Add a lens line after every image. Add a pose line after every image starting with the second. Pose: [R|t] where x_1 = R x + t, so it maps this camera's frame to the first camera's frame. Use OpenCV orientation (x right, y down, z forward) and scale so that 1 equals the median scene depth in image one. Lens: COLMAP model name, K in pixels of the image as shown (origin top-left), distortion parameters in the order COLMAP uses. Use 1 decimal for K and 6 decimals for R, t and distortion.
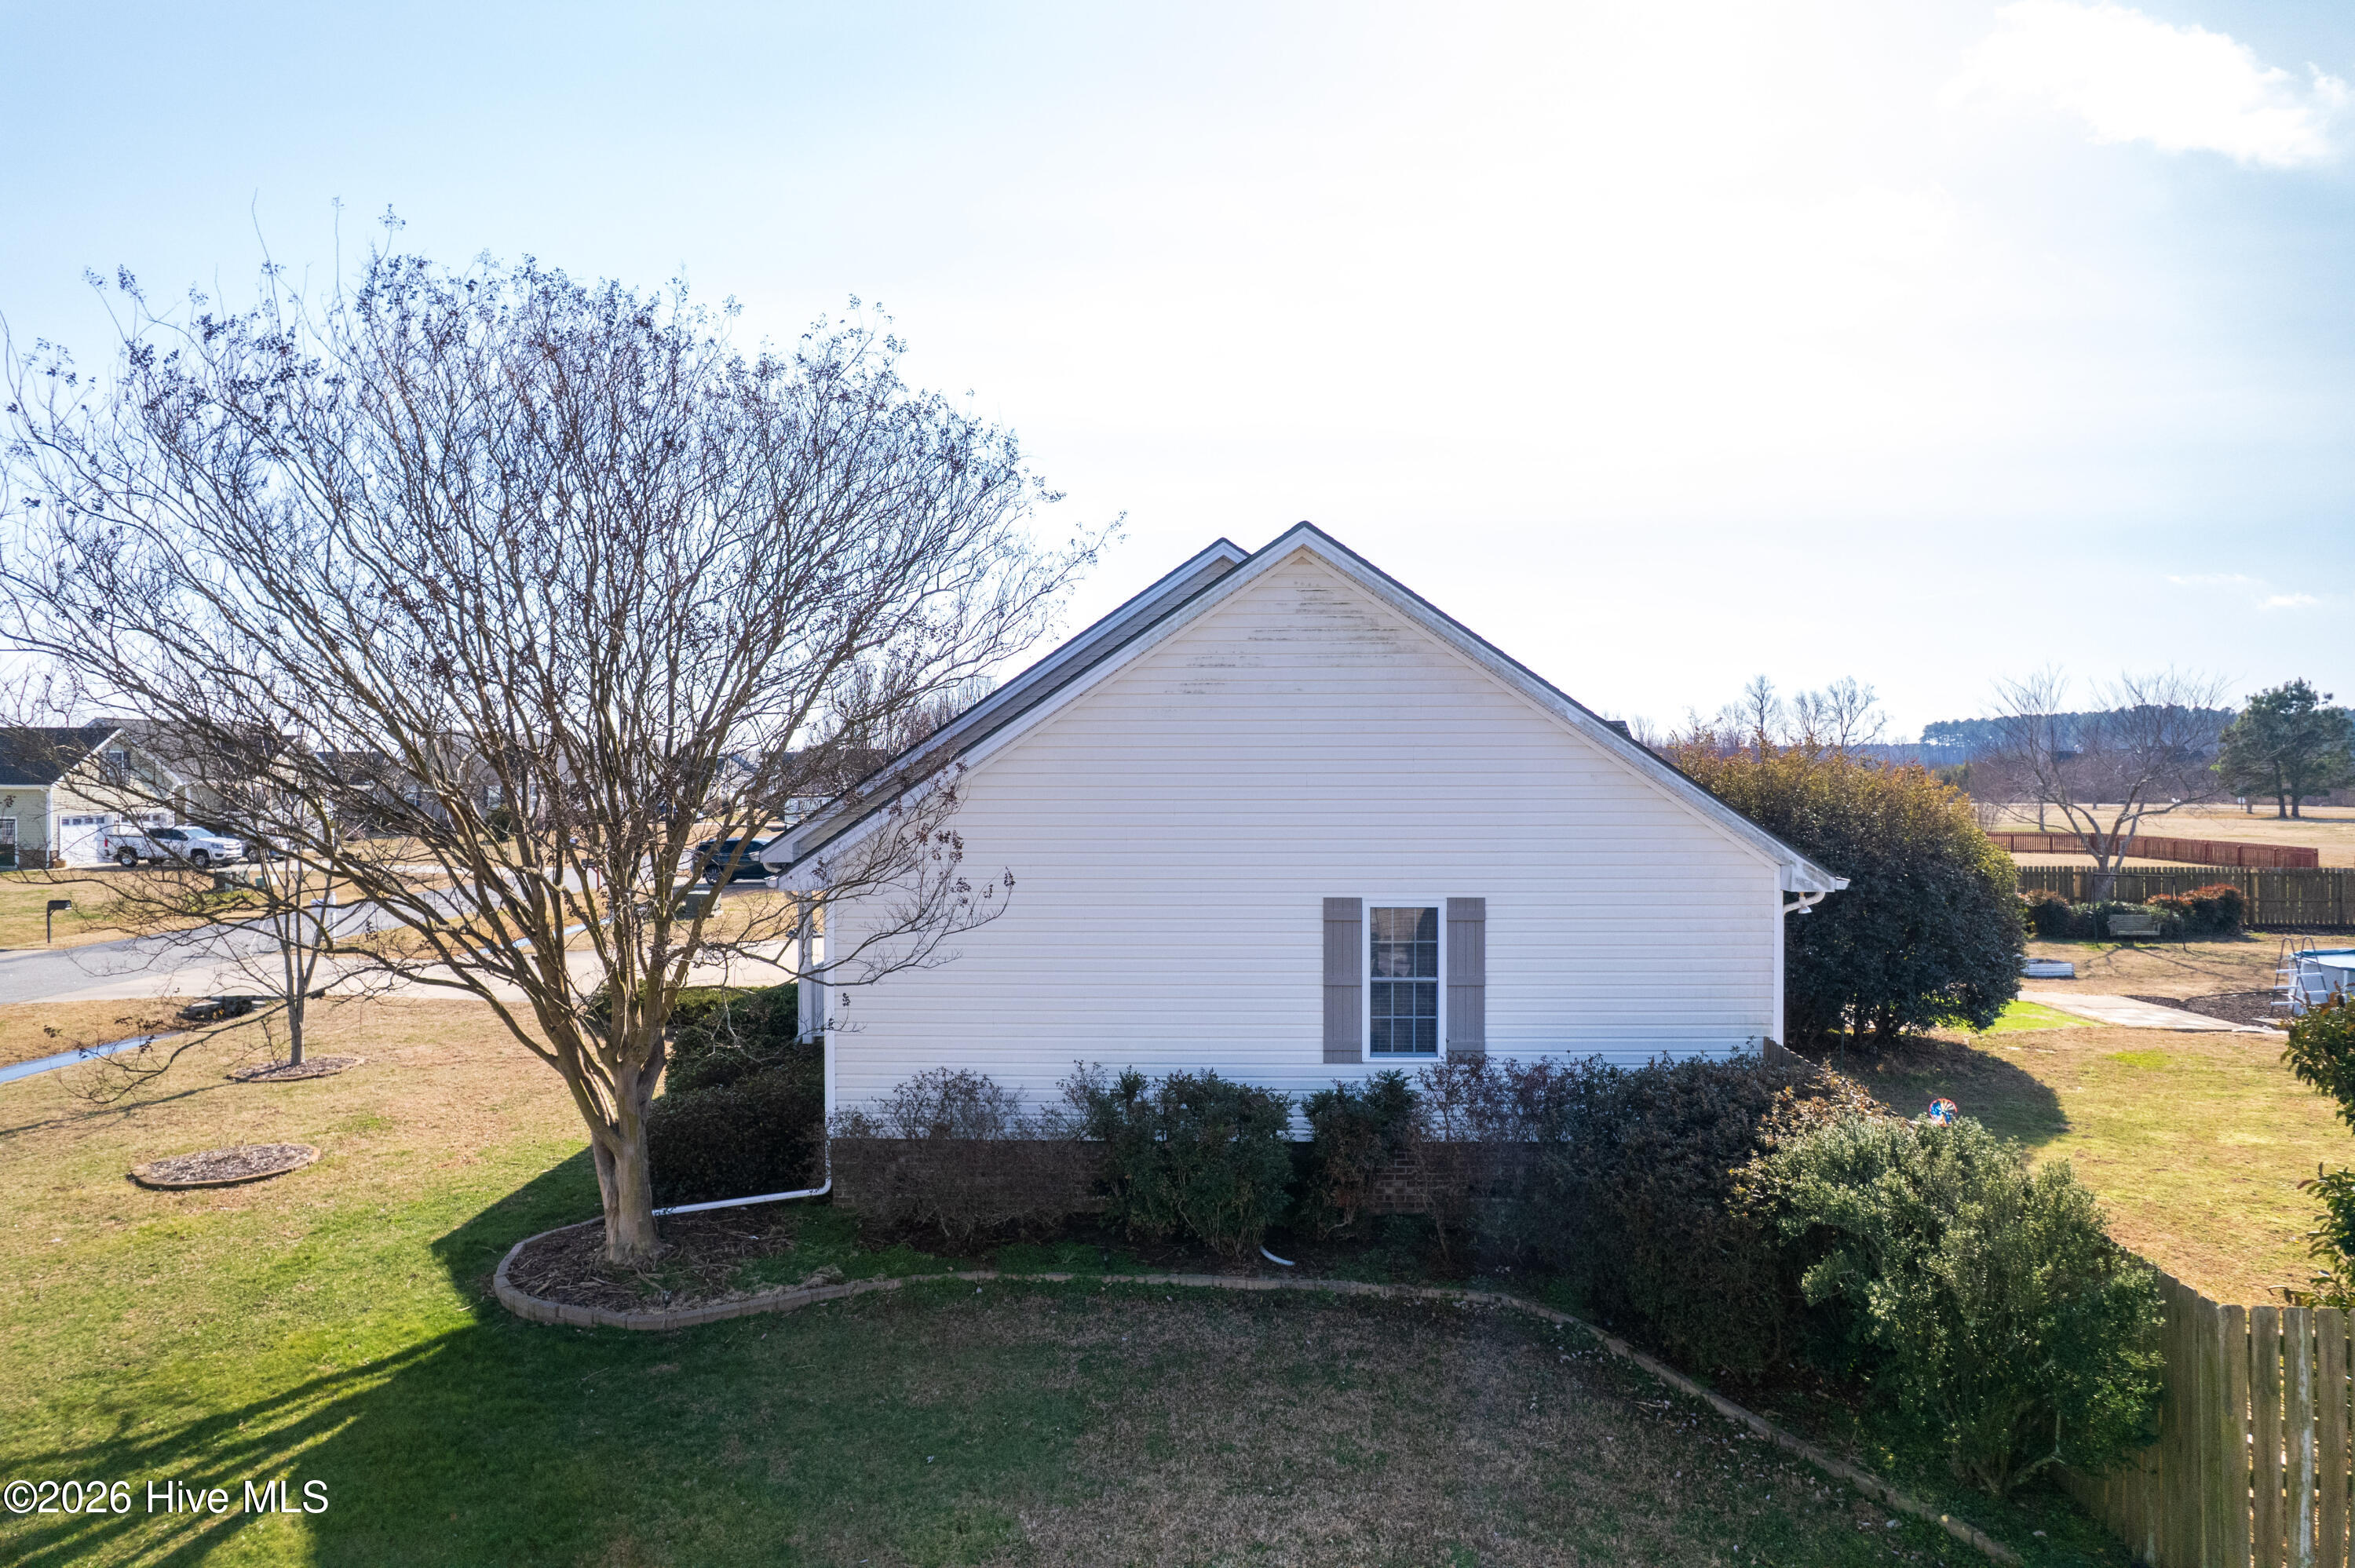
lens RADIAL K [[1505.6, 0, 1168.9], [0, 1505.6, 778.5], [0, 0, 1]] dist [-0.071170, 0.059481]
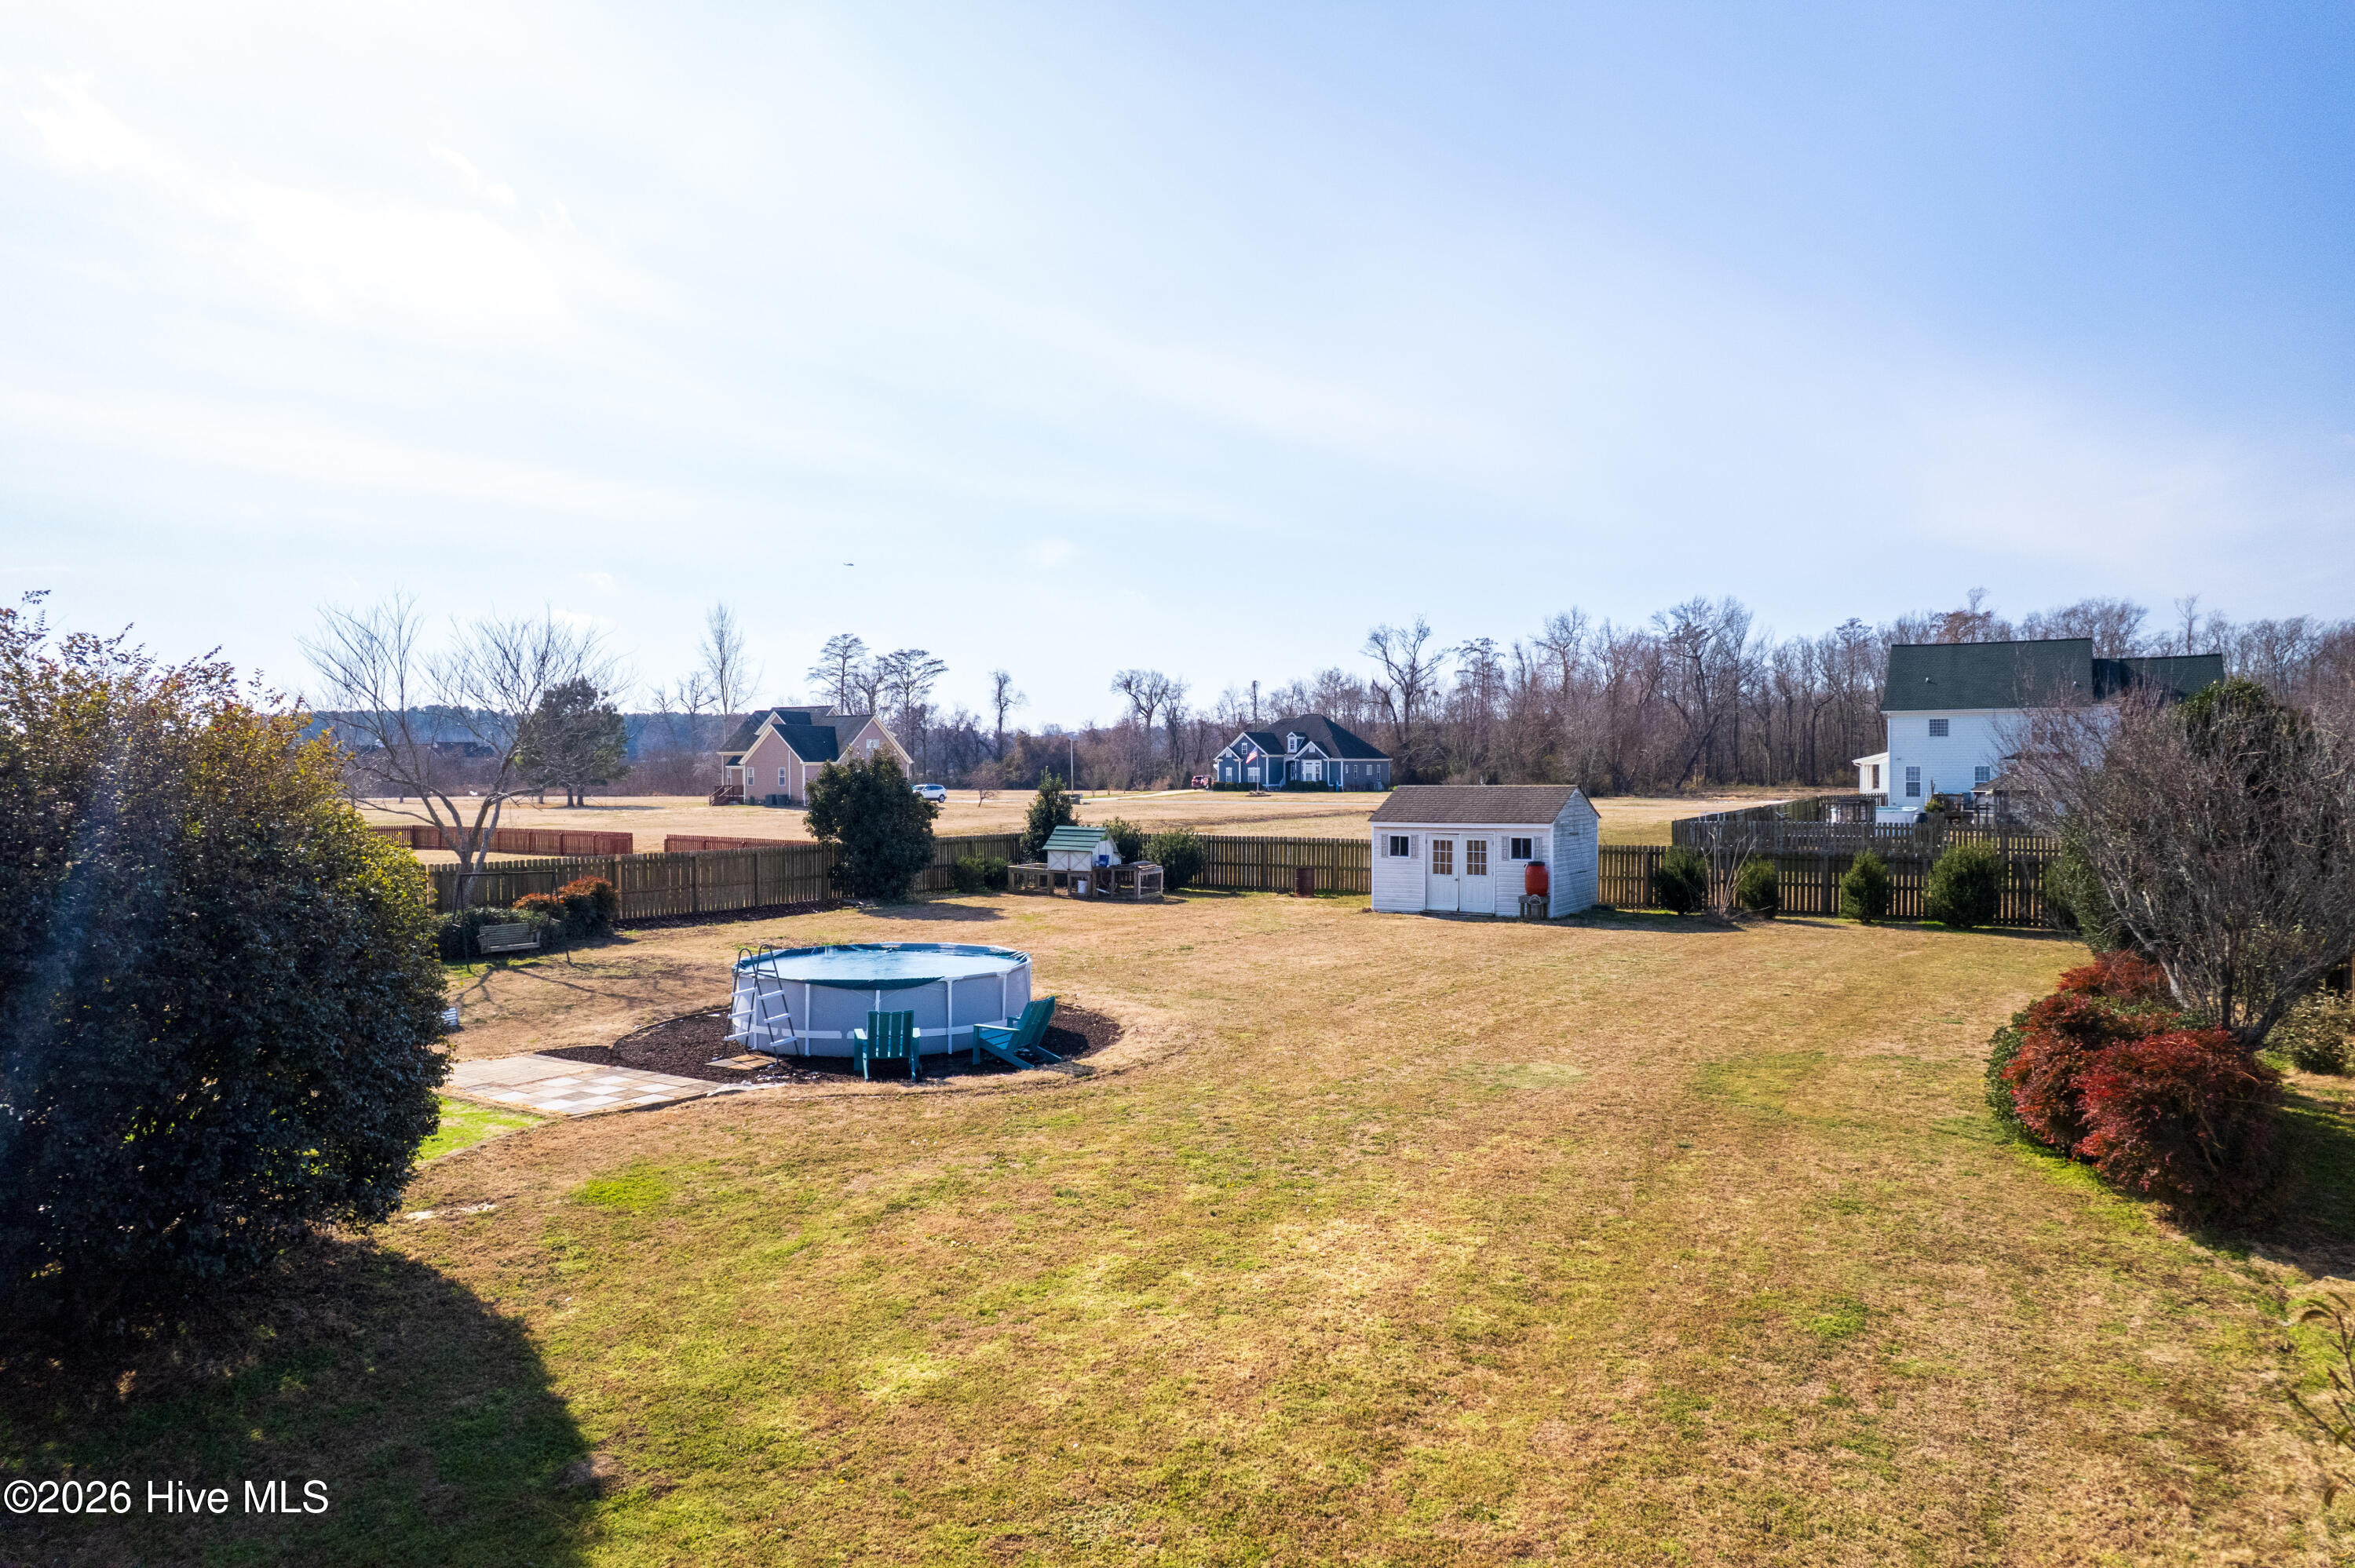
lens RADIAL K [[1505.6, 0, 1175.1], [0, 1505.6, 772.8], [0, 0, 1]] dist [-0.071170, 0.059481]
pose [[0.498827, -0.005967, 0.866681, 0.147692], [0.009277, 0.999956, 0.001545, 0.014624], [-0.866652, 0.007270, 0.498860, 0.297759]]
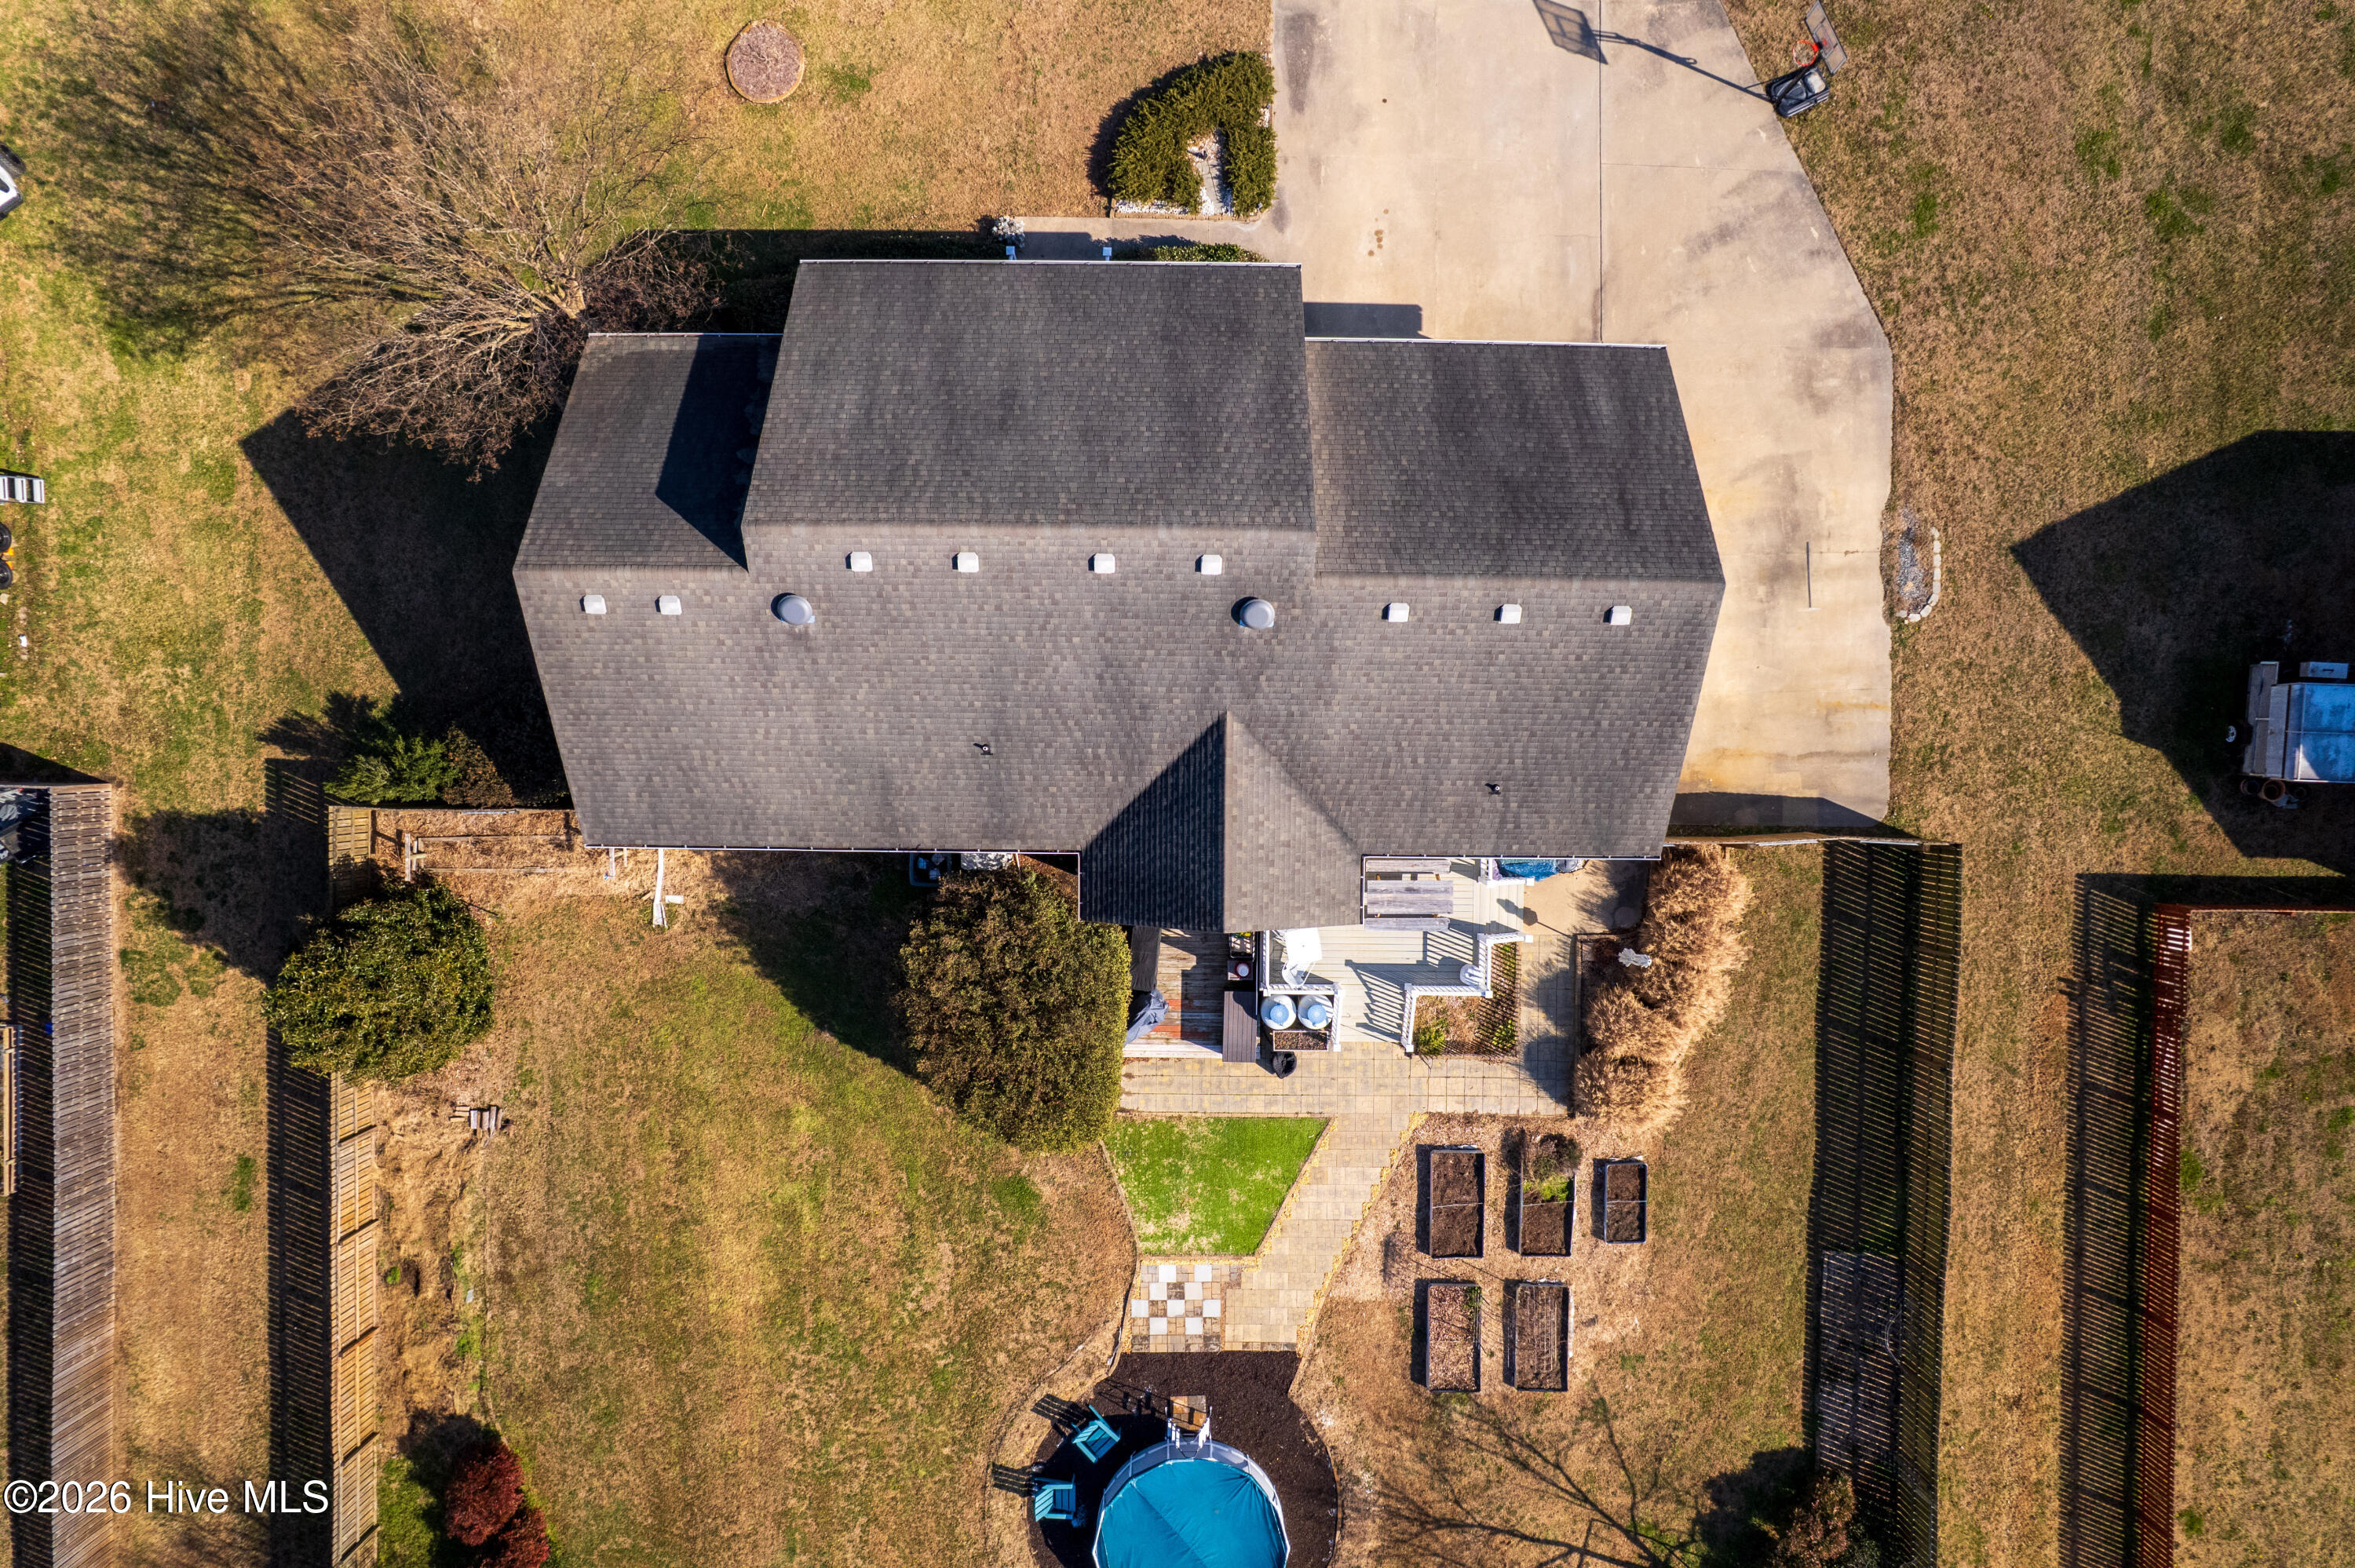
lens RADIAL K [[1505.6, 0, 1184.8], [0, 1505.6, 784.4], [0, 0, 1]] dist [-0.071170, 0.059481]
pose [[0.020293, 0.999594, 0.019999, 0.126512], [-0.012813, -0.019741, 0.999723, -0.758440], [0.999712, -0.020543, 0.012407, 0.671414]]
